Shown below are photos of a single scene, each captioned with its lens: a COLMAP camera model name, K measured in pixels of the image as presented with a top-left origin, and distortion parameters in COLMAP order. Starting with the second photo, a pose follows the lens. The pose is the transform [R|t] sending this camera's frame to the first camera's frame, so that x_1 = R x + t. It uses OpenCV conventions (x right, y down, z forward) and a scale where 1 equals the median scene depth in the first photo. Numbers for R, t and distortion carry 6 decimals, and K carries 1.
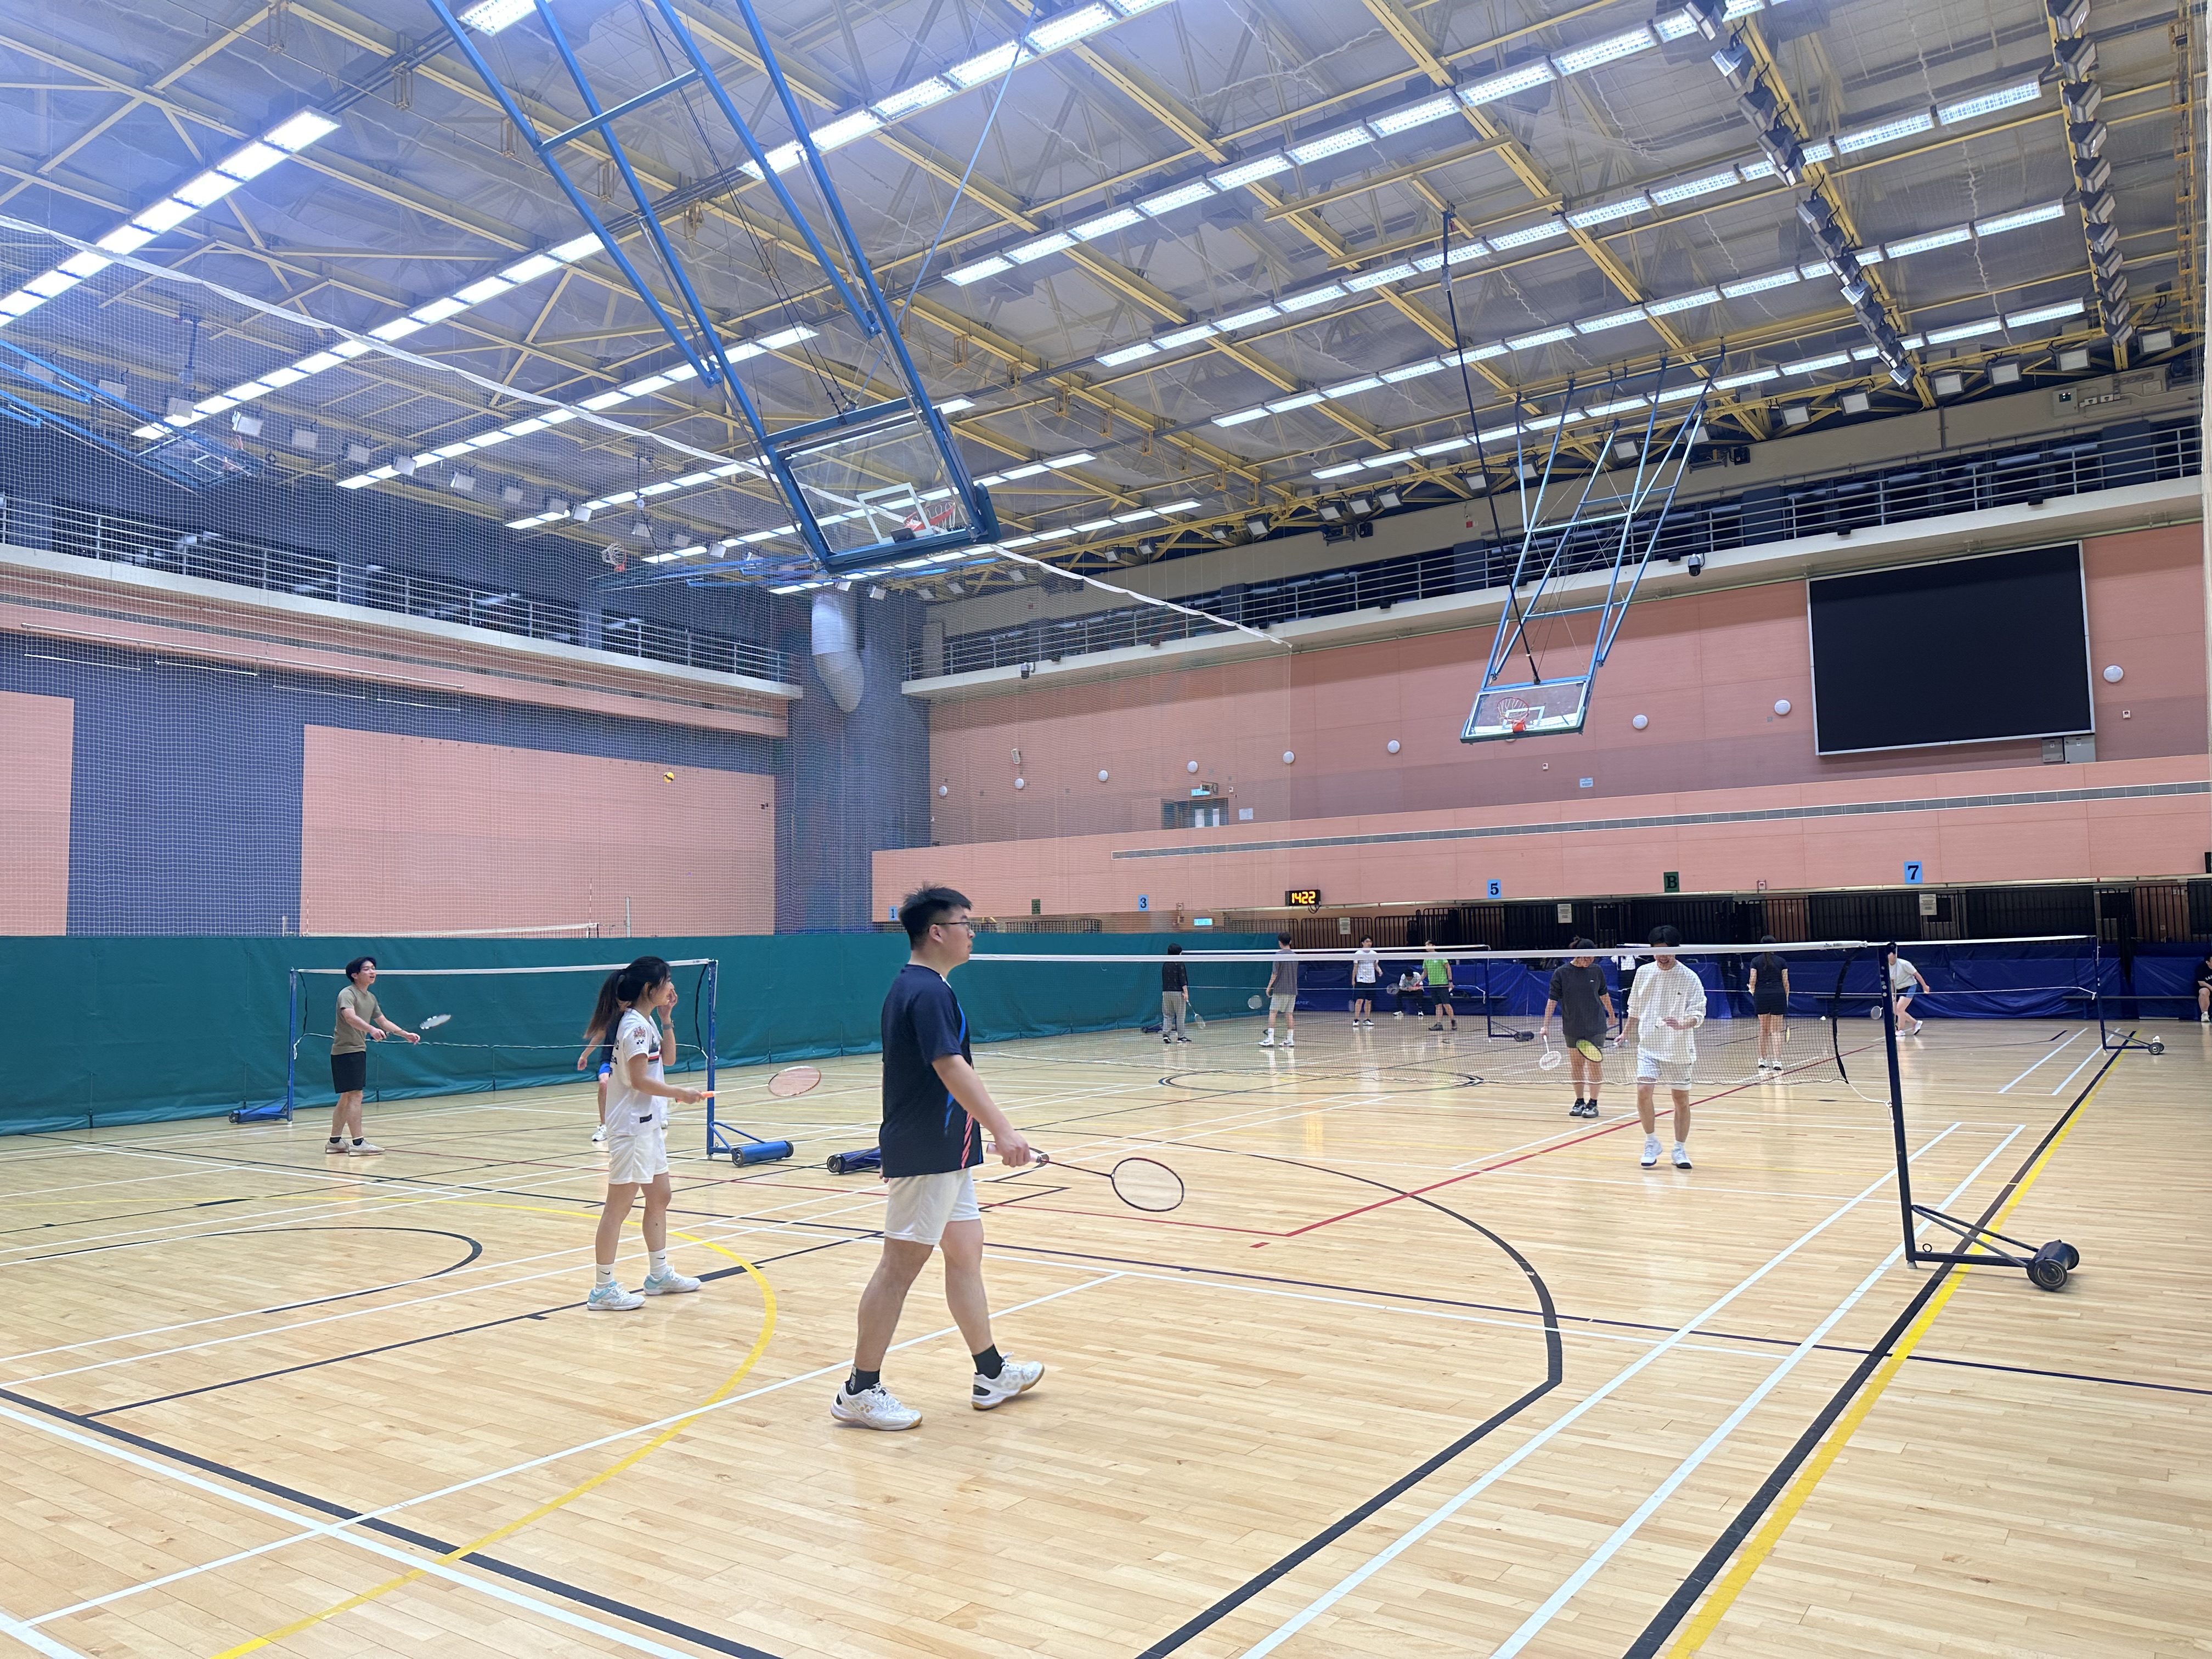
lens RADIAL K [[1532.5, 0, 1103.7], [0, 1532.5, 780.0], [0, 0, 1]] dist [0.110496, -0.162235]
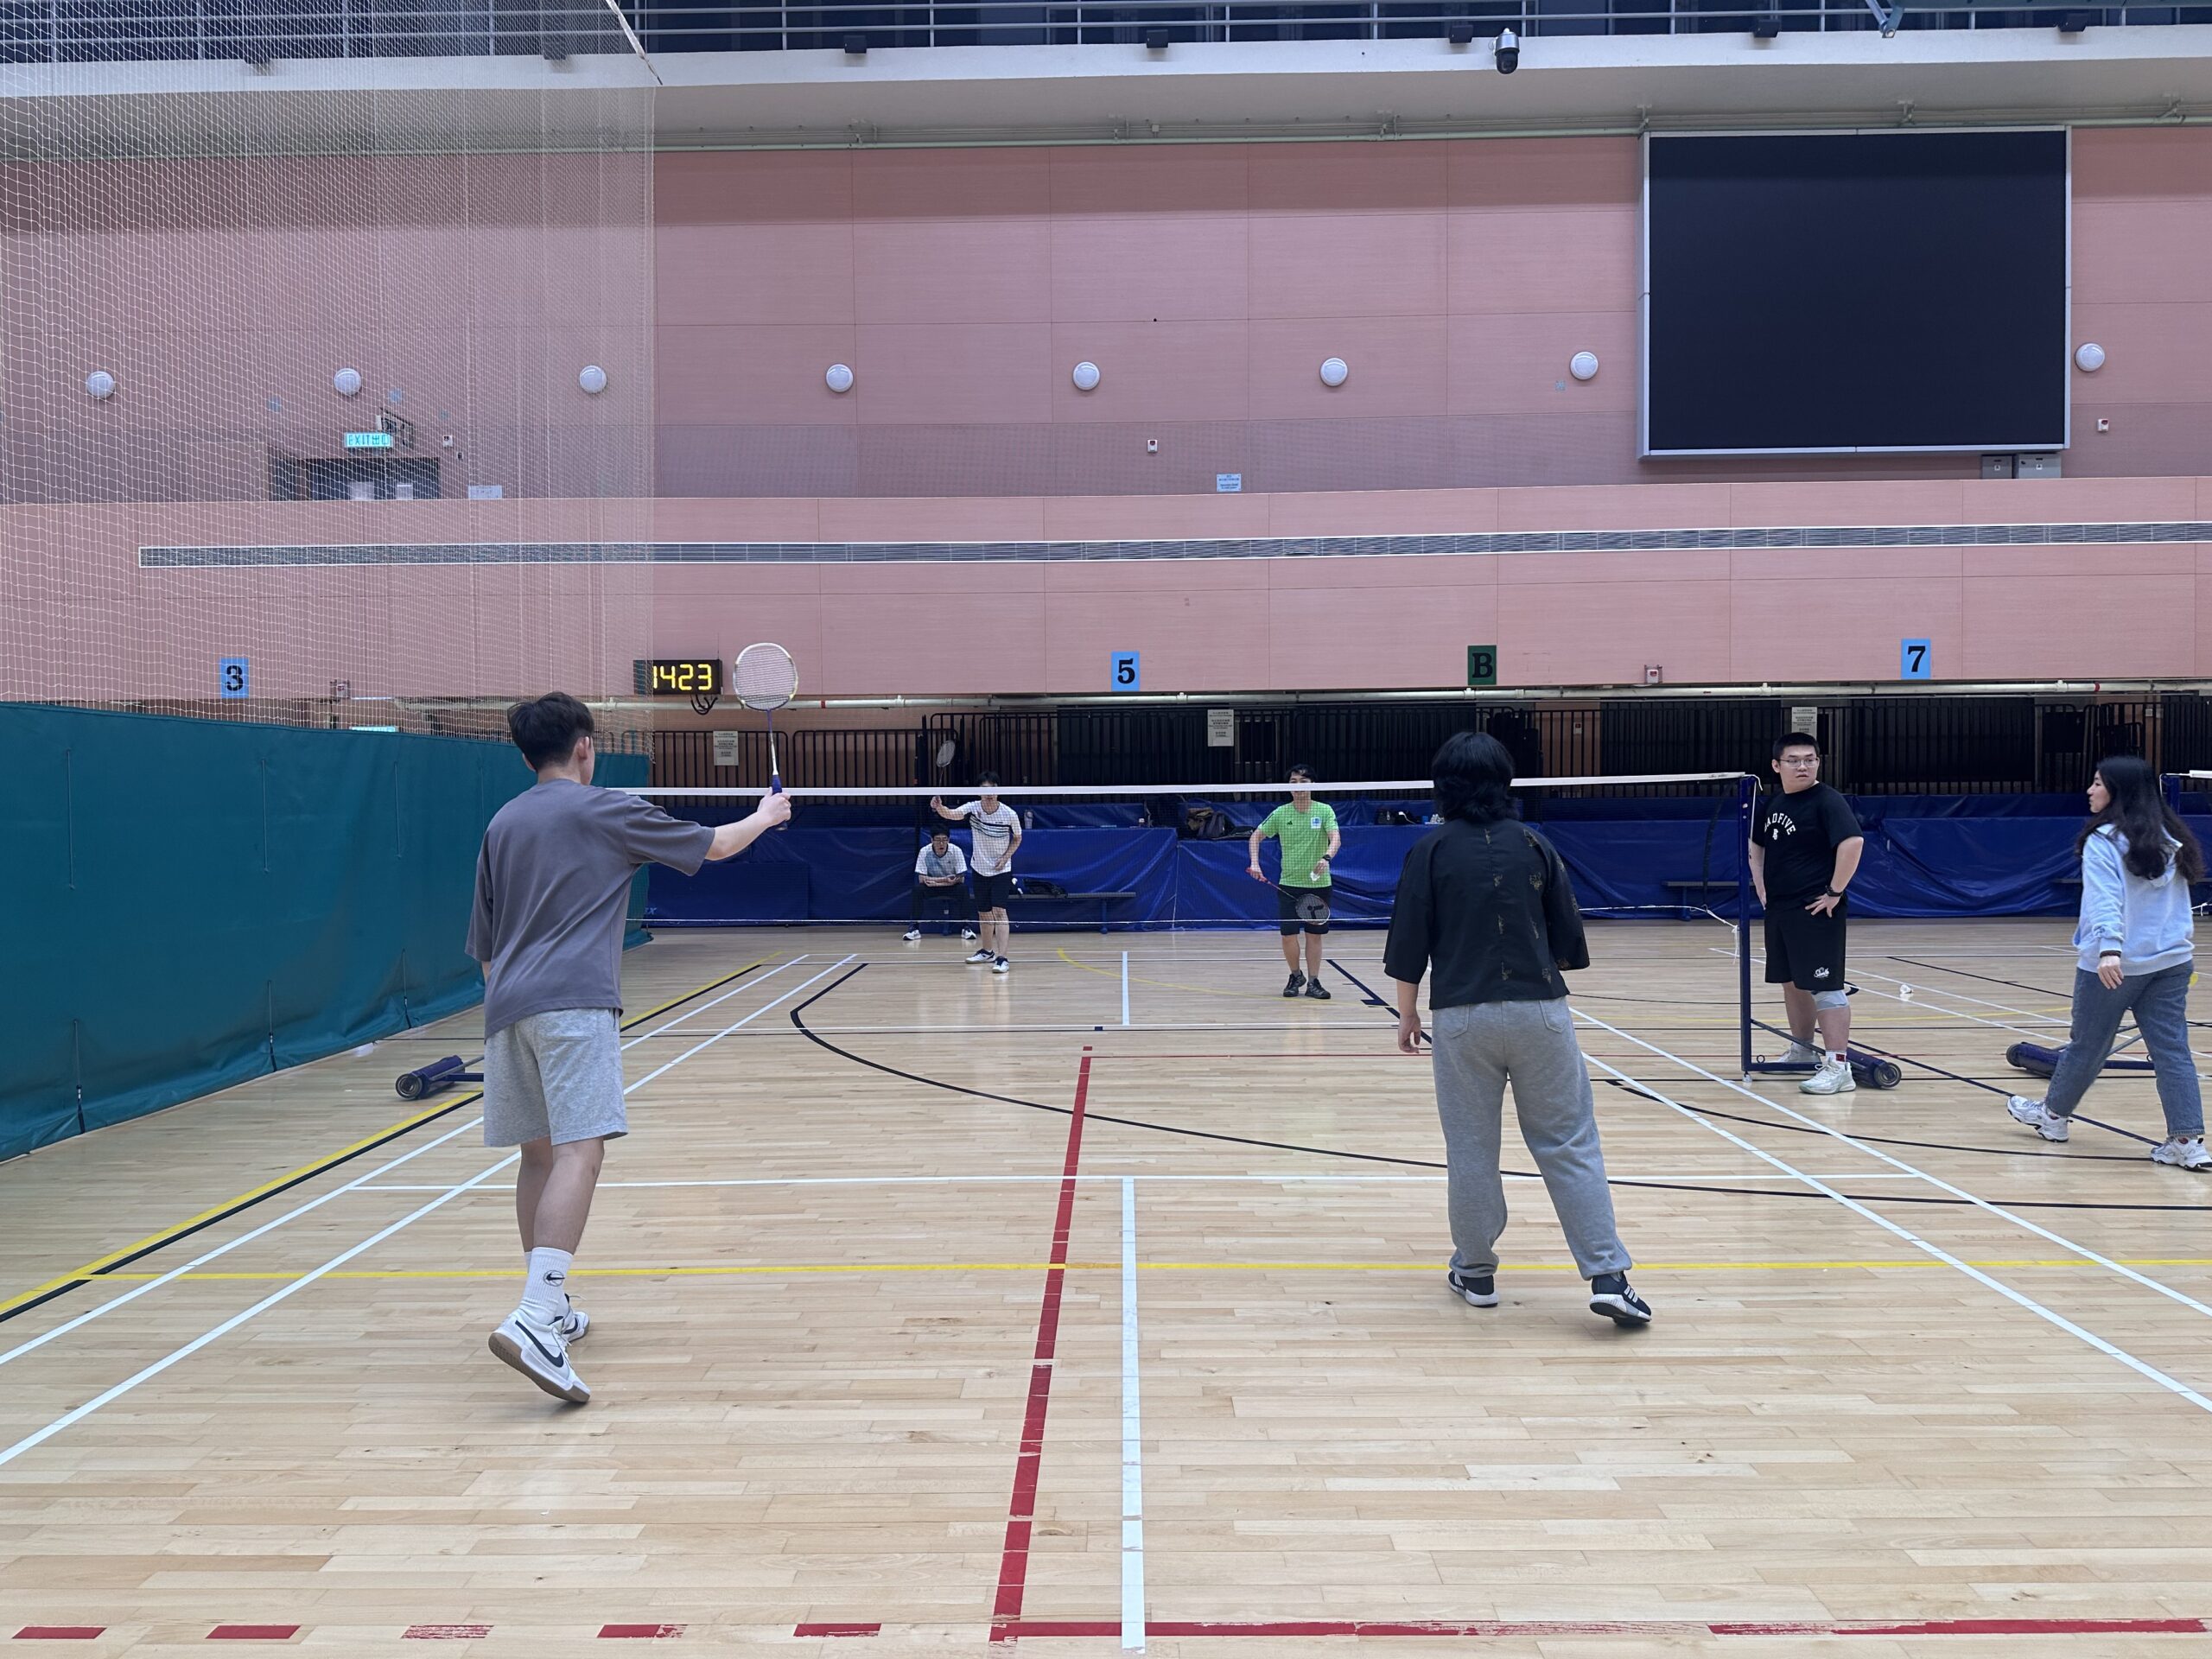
lens RADIAL K [[1532.5, 0, 1103.7], [0, 1532.5, 780.0], [0, 0, 1]] dist [0.110496, -0.162235]
pose [[0.827013, 0.007189, 0.562137, -0.016143], [-0.067528, 0.993949, 0.086635, 0.062916], [-0.558113, -0.109609, 0.822494, 0.609515]]
